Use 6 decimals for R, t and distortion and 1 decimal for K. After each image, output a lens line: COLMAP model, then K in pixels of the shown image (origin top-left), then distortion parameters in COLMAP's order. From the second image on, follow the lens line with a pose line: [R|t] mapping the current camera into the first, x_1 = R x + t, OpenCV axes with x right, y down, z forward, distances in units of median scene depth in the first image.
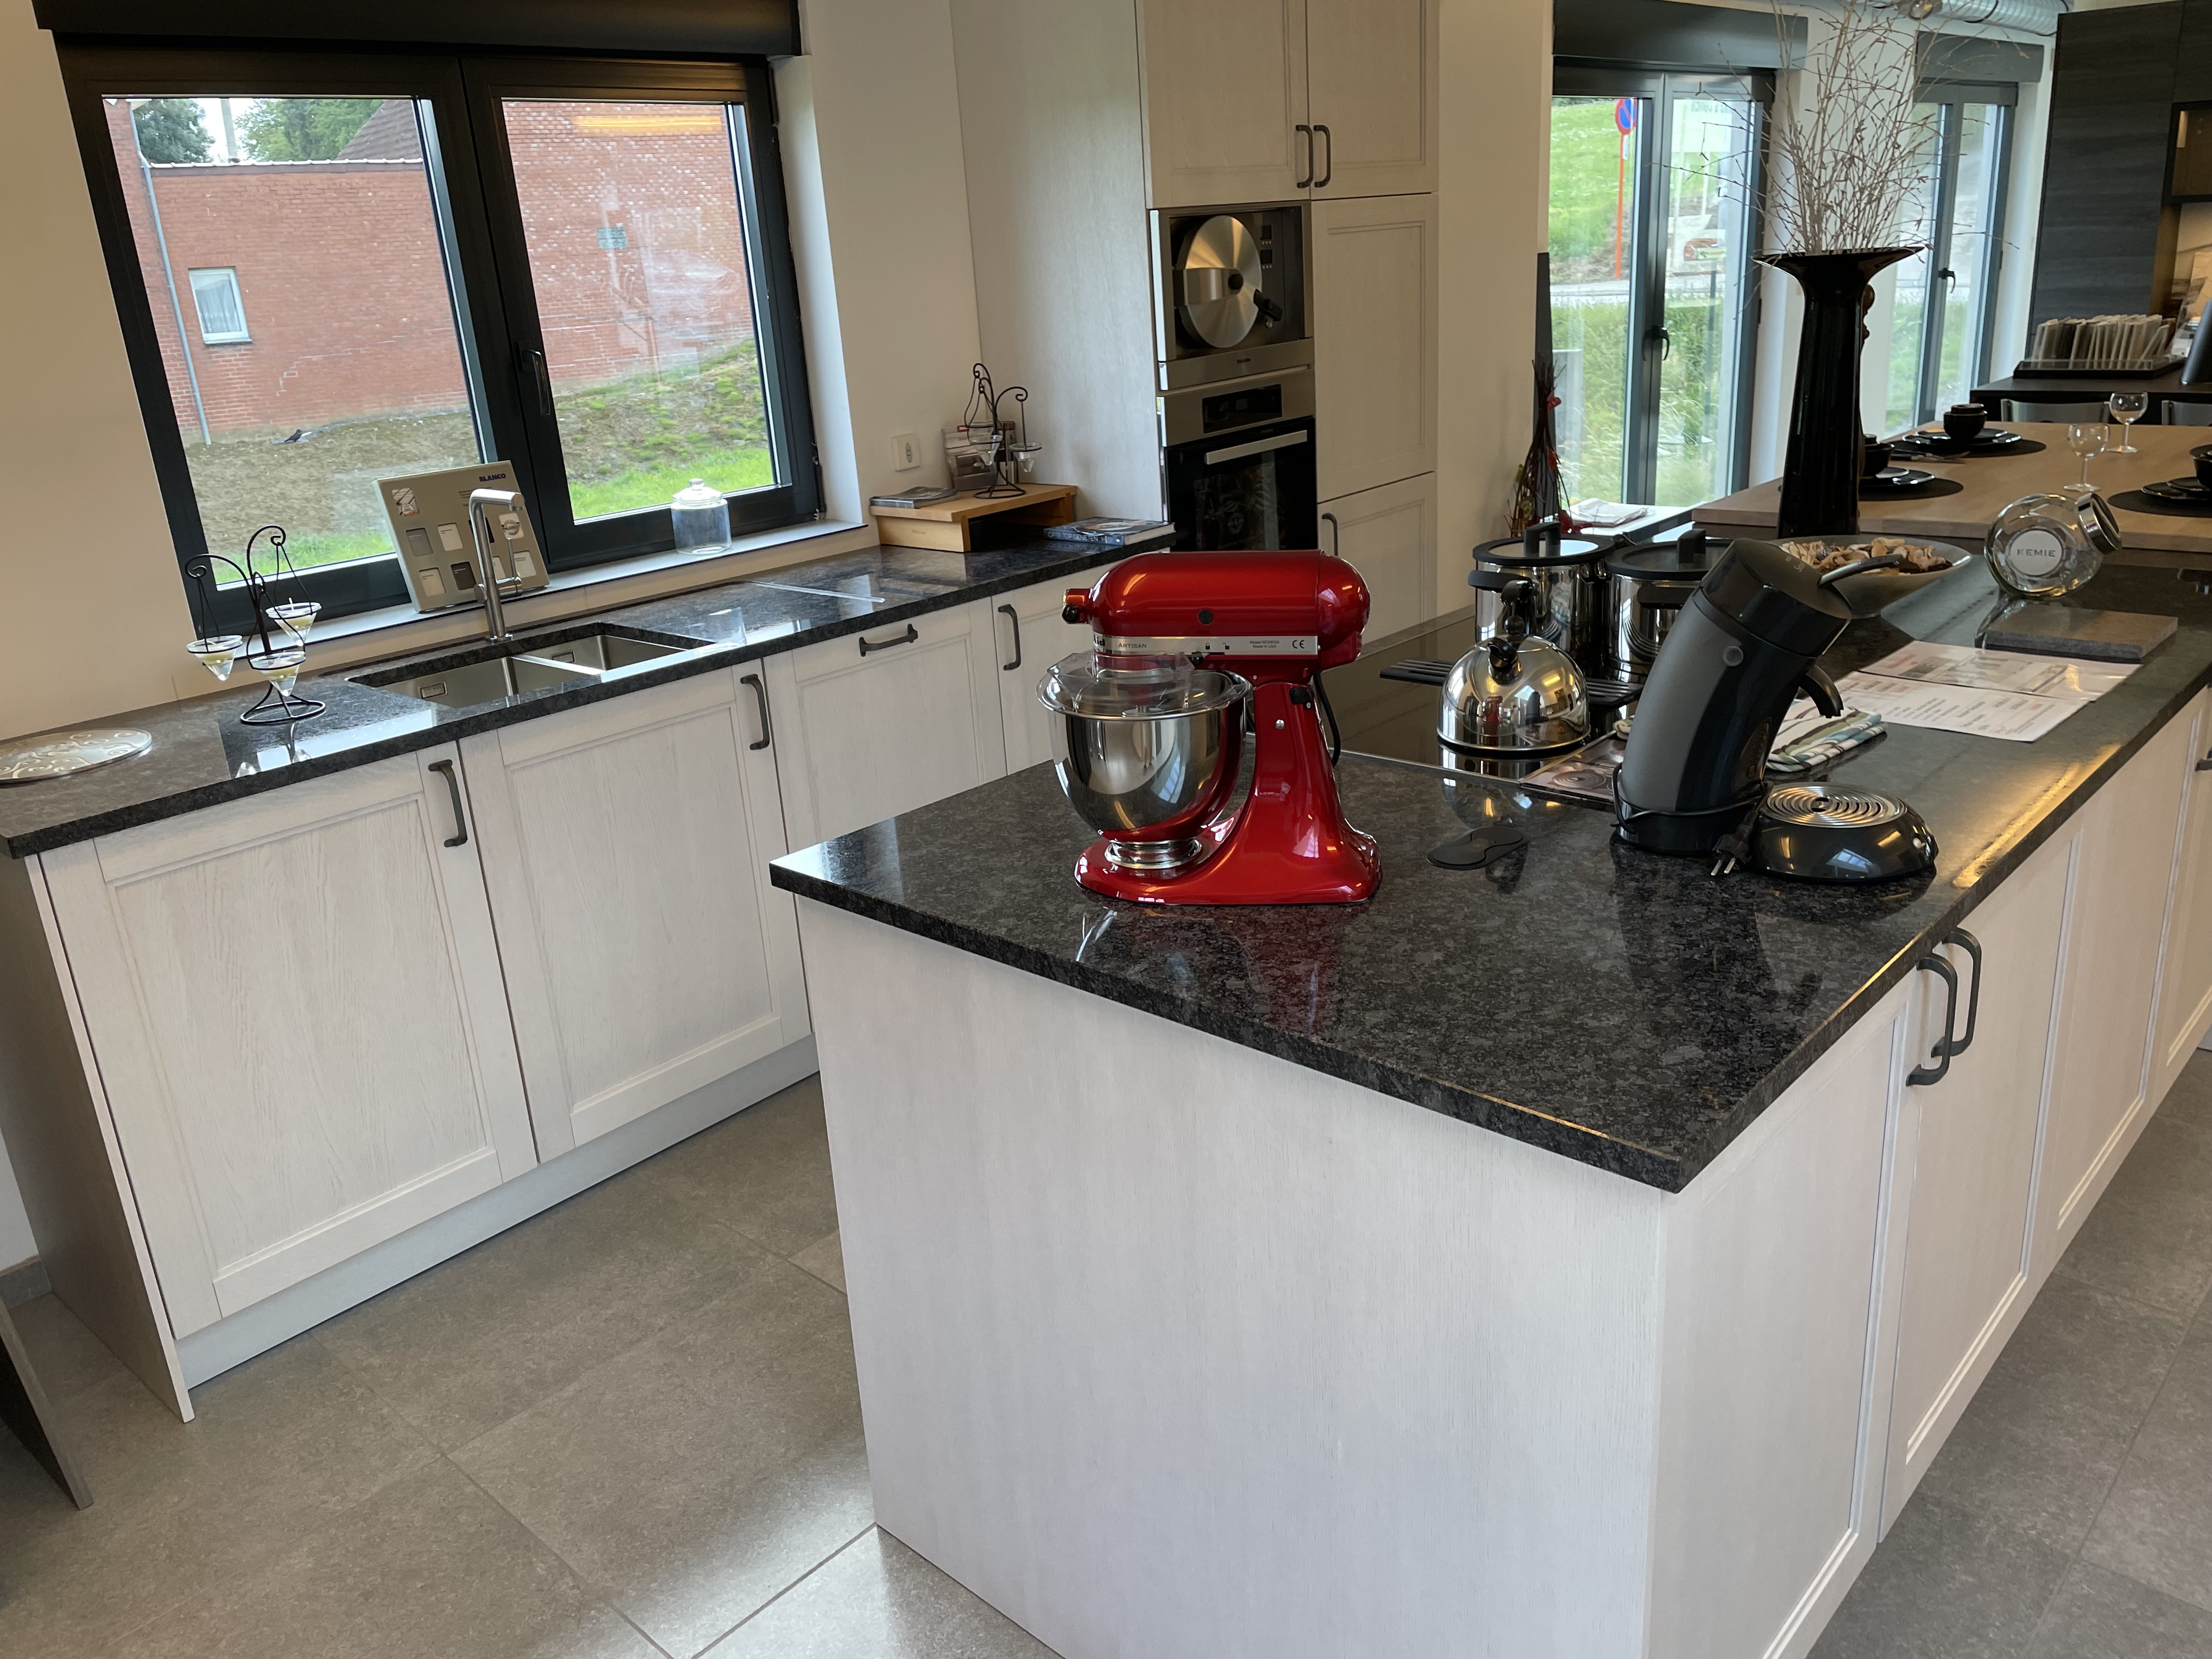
lens RADIAL K [[1698.6, 0, 1098.7], [0, 1698.6, 799.8], [0, 0, 1]] dist [0.089464, -0.118353]
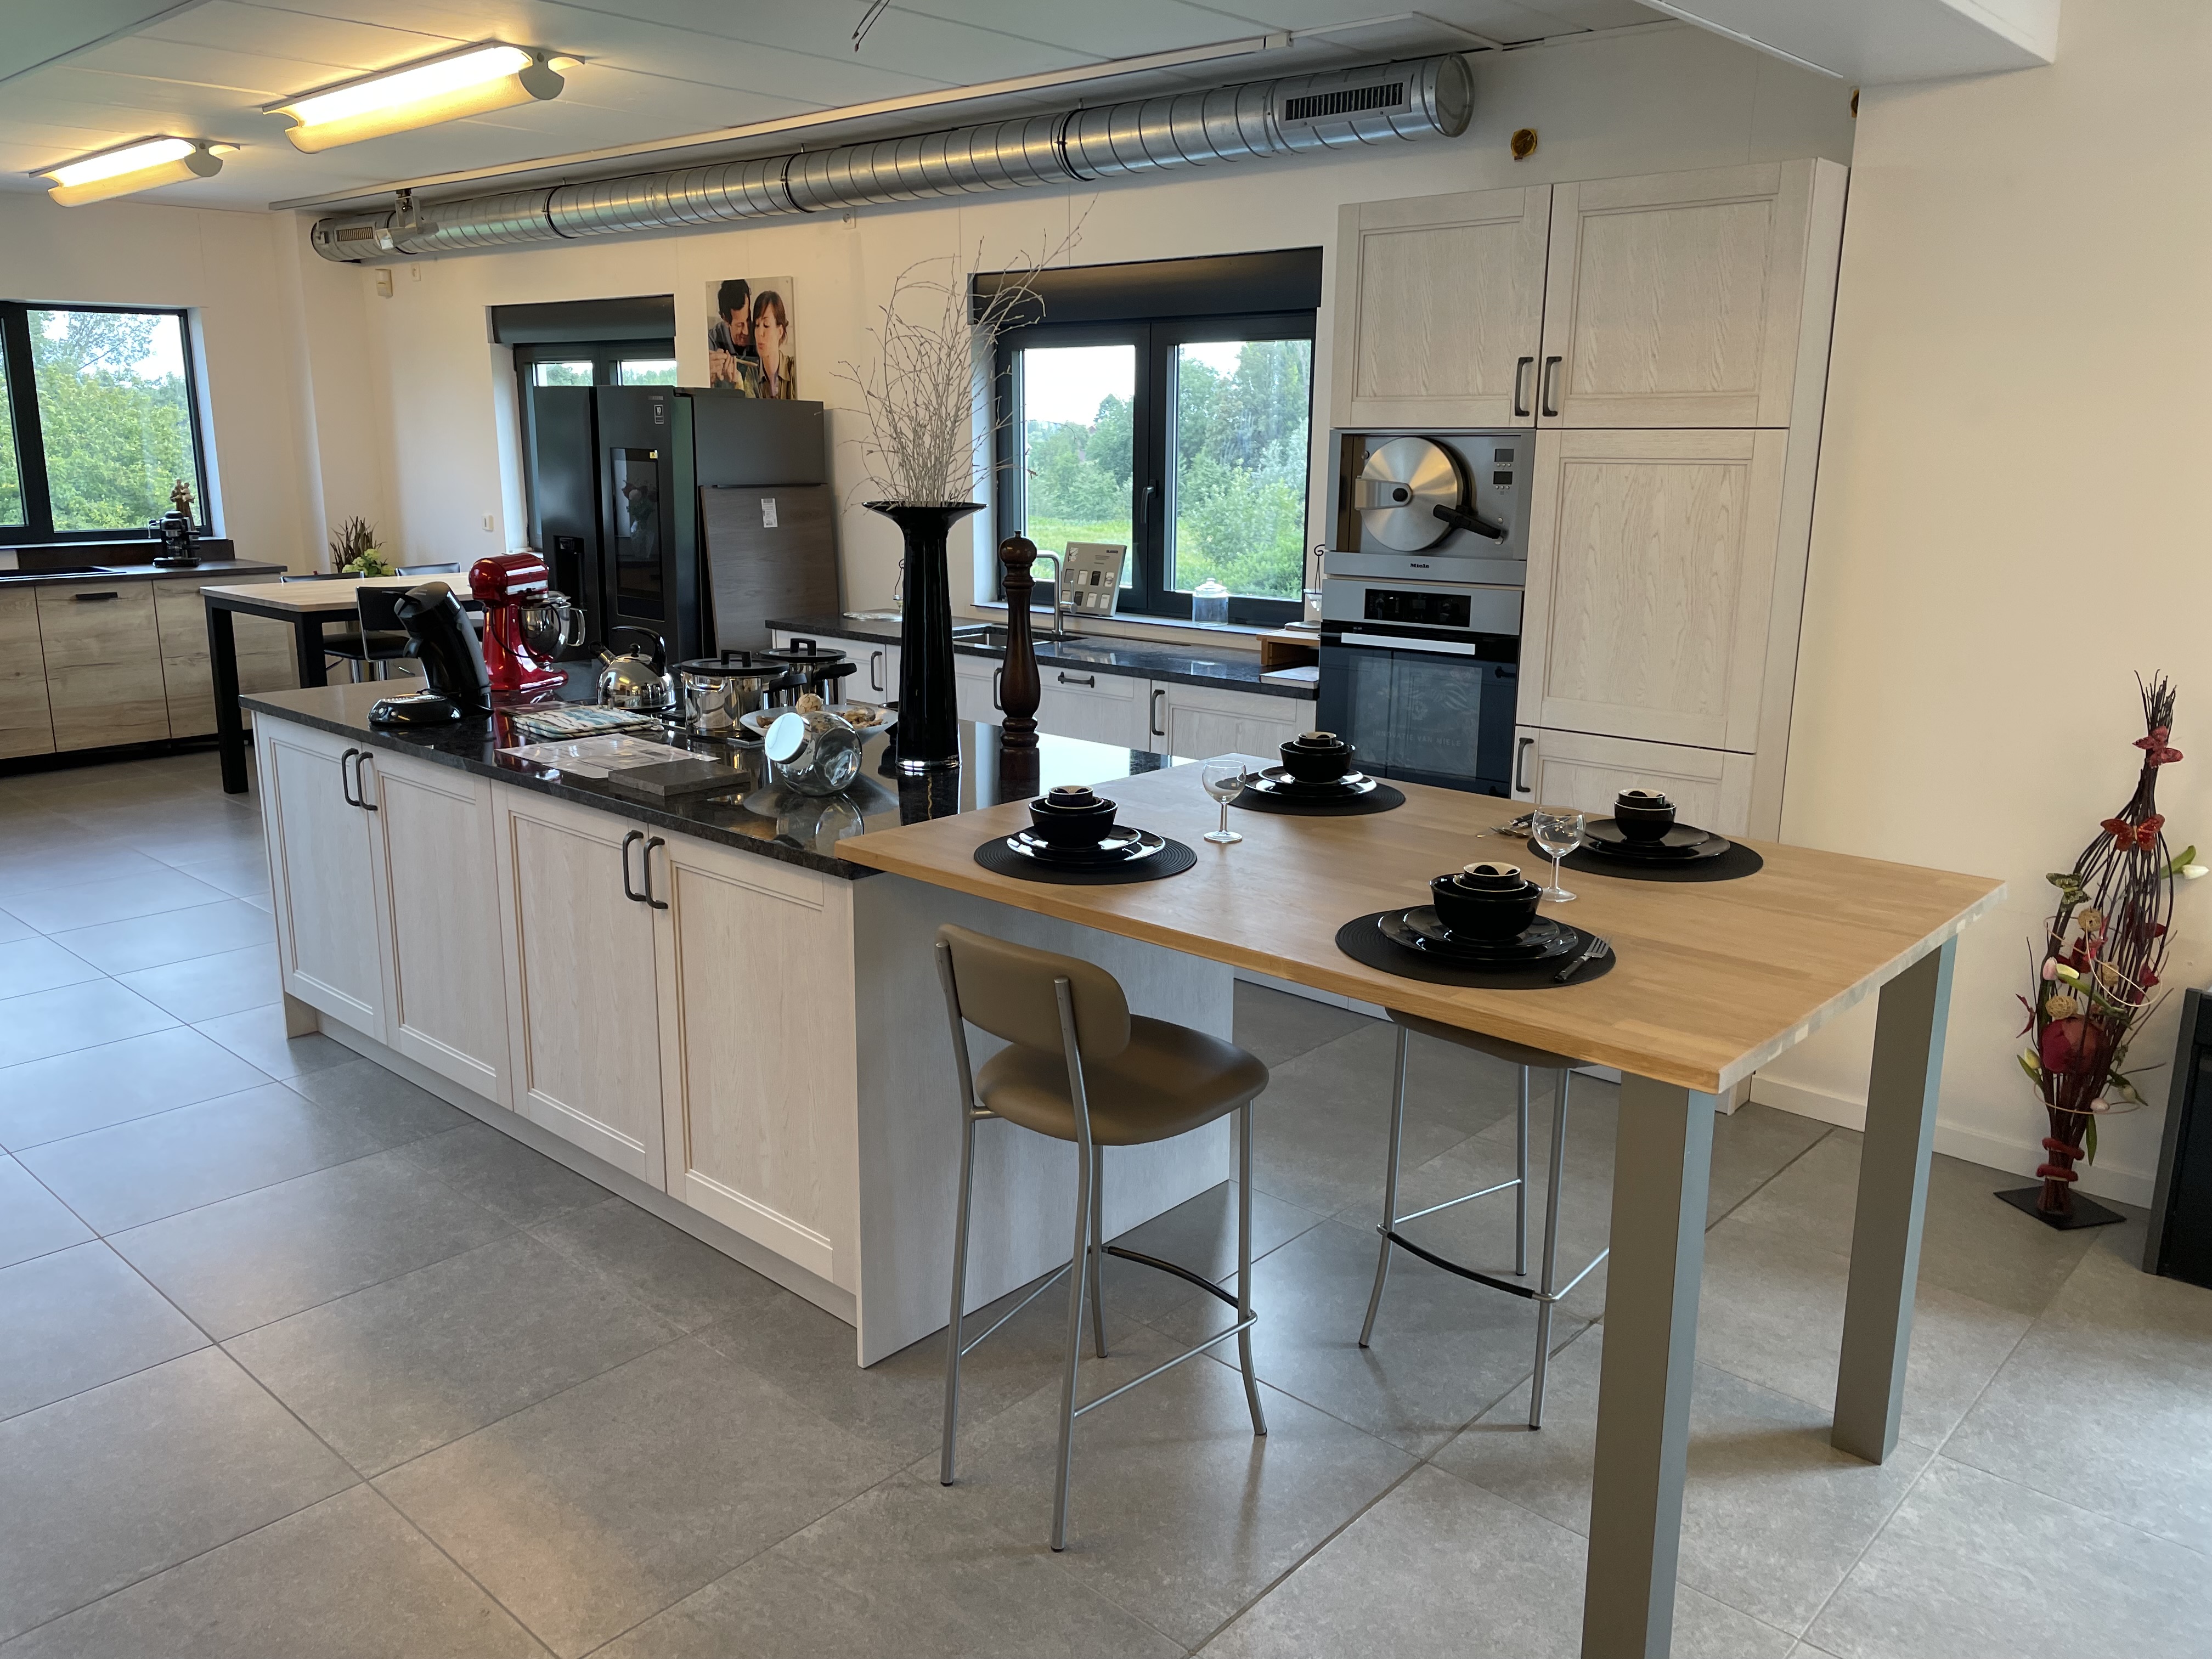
lens RADIAL K [[1651.9, 0, 1095.4], [0, 1651.9, 806.7], [0, 0, 1]] dist [0.094522, -0.120173]
pose [[0.002212, 0.279668, -0.960094, 1.244985], [-0.325744, 0.907932, 0.263723, -0.356808], [0.945456, 0.312161, 0.093109, 0.814117]]
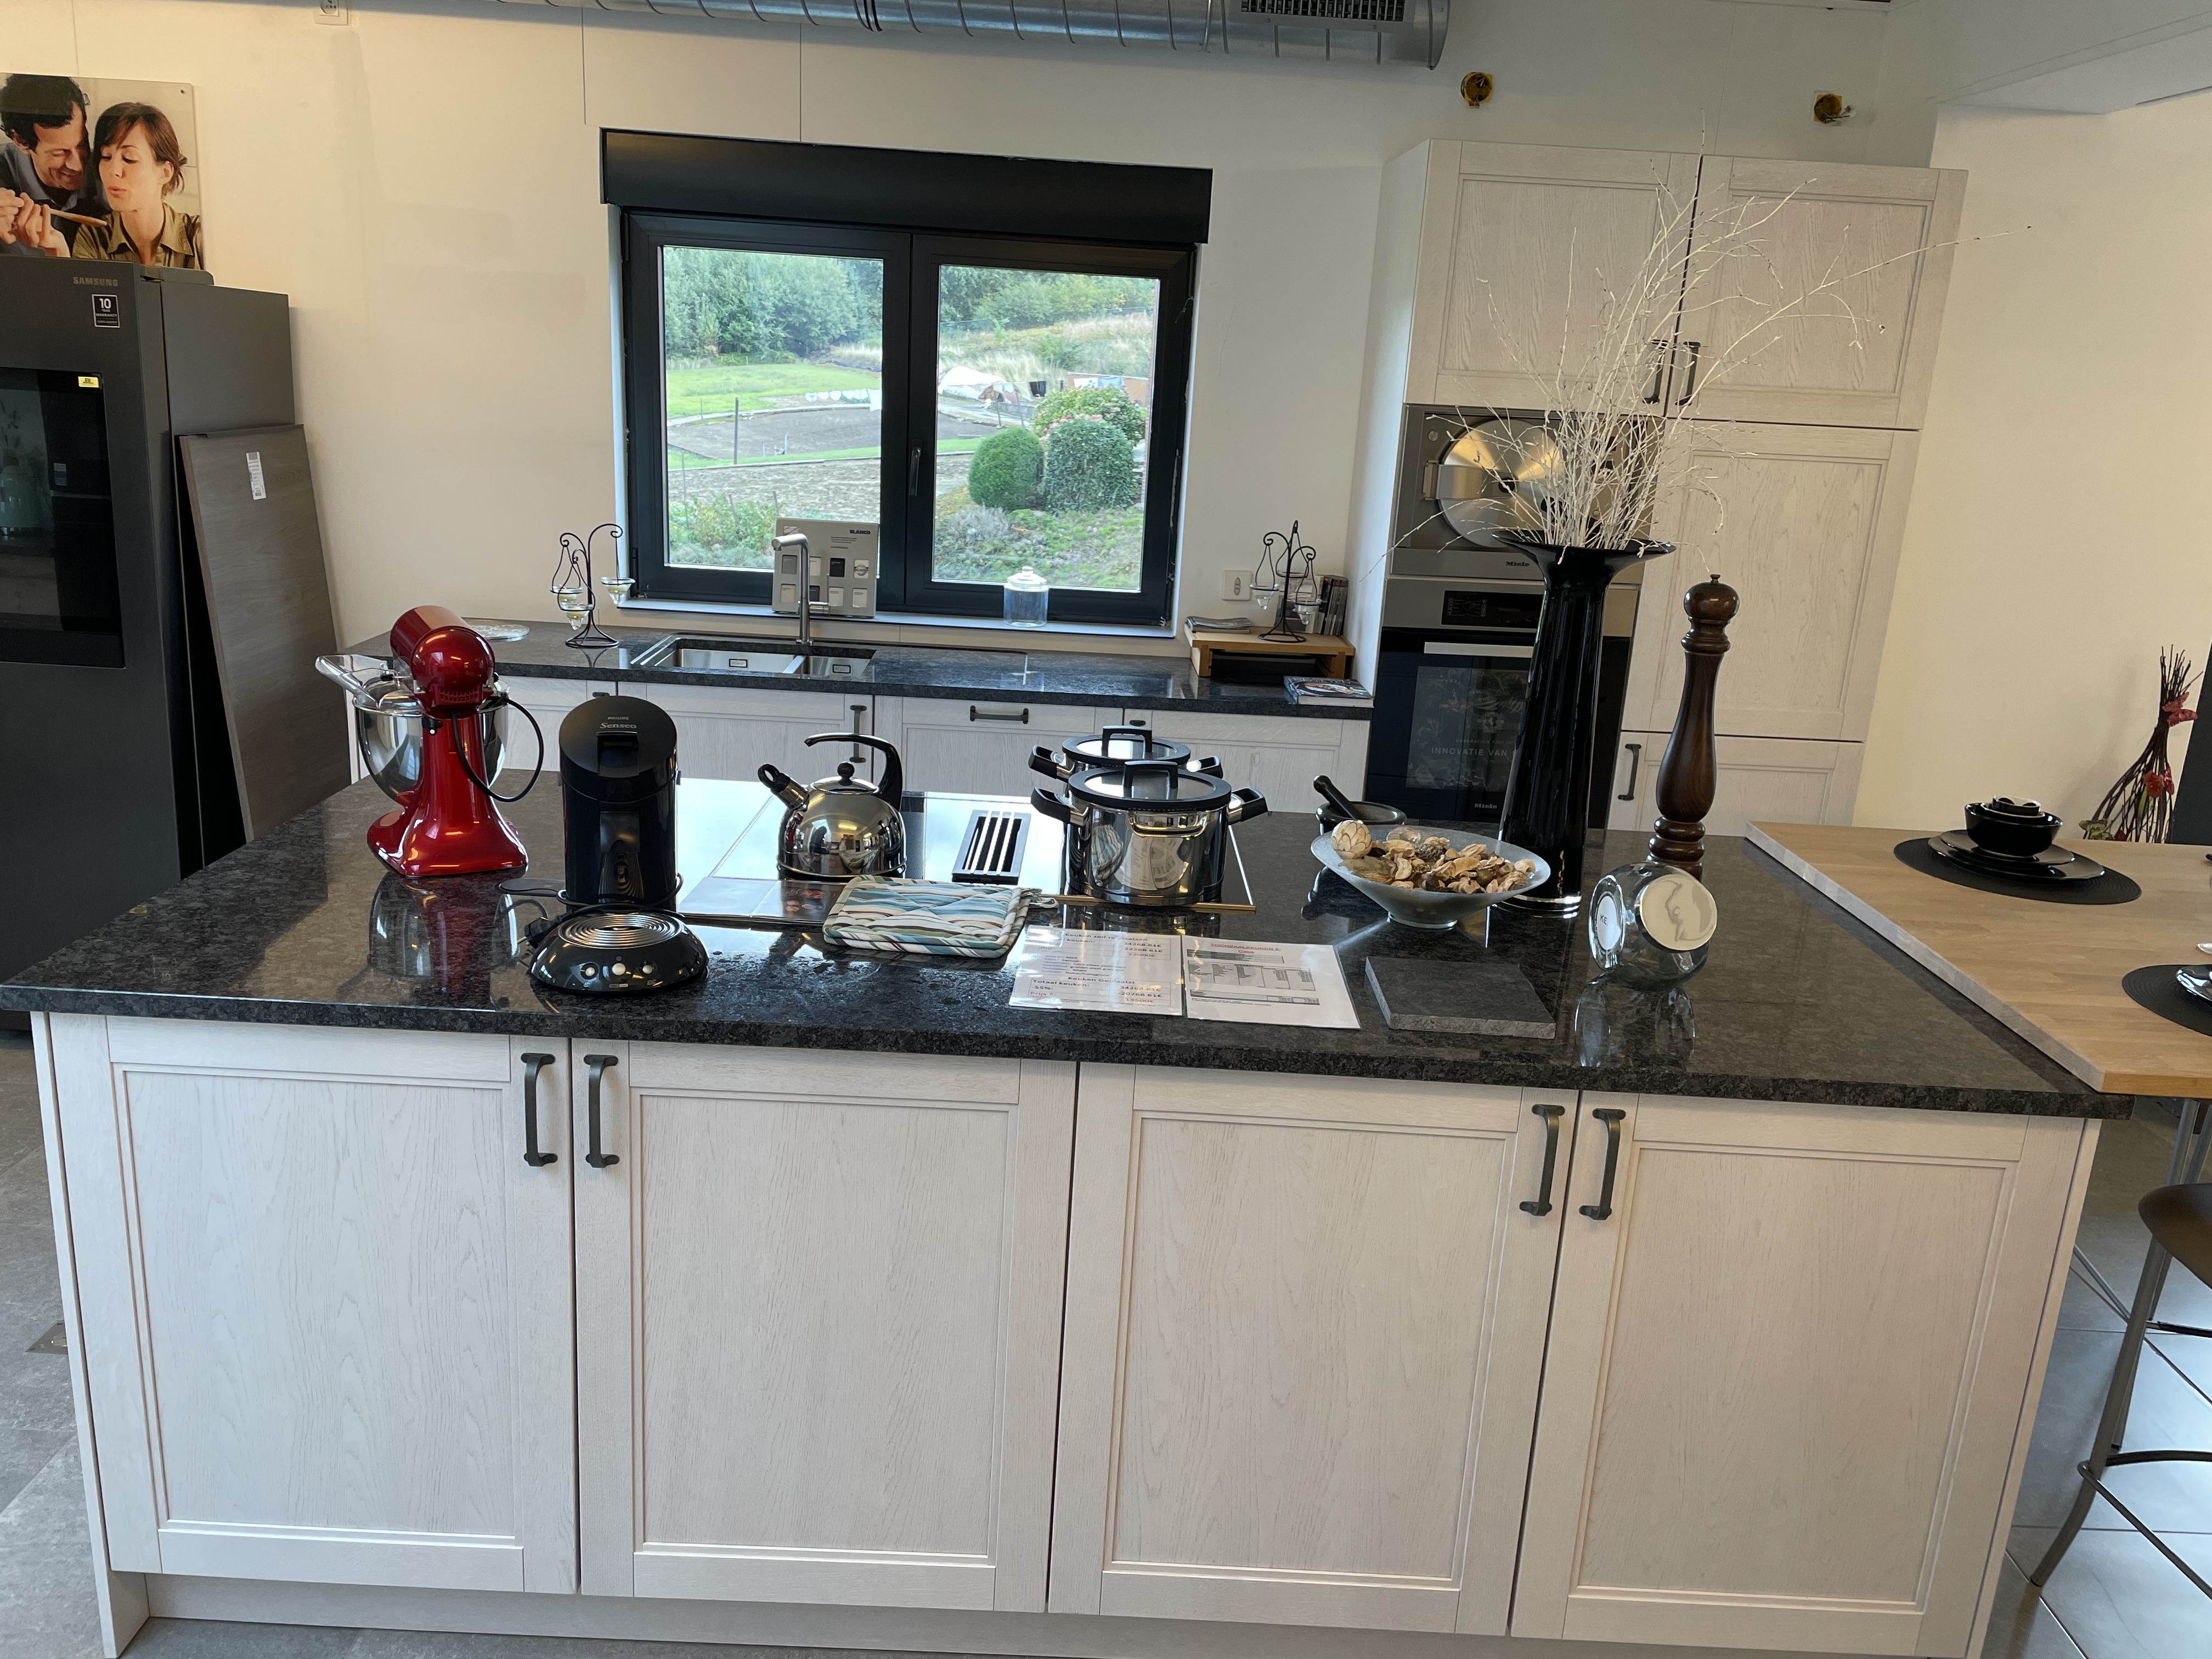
lens RADIAL K [[1651.9, 0, 1095.4], [0, 1651.9, 806.7], [0, 0, 1]] dist [0.094522, -0.120173]
pose [[0.672777, 0.284525, -0.682947, 0.665988], [-0.325480, 0.942792, 0.072147, -0.124835], [0.664405, 0.173747, 0.726896, 0.180540]]
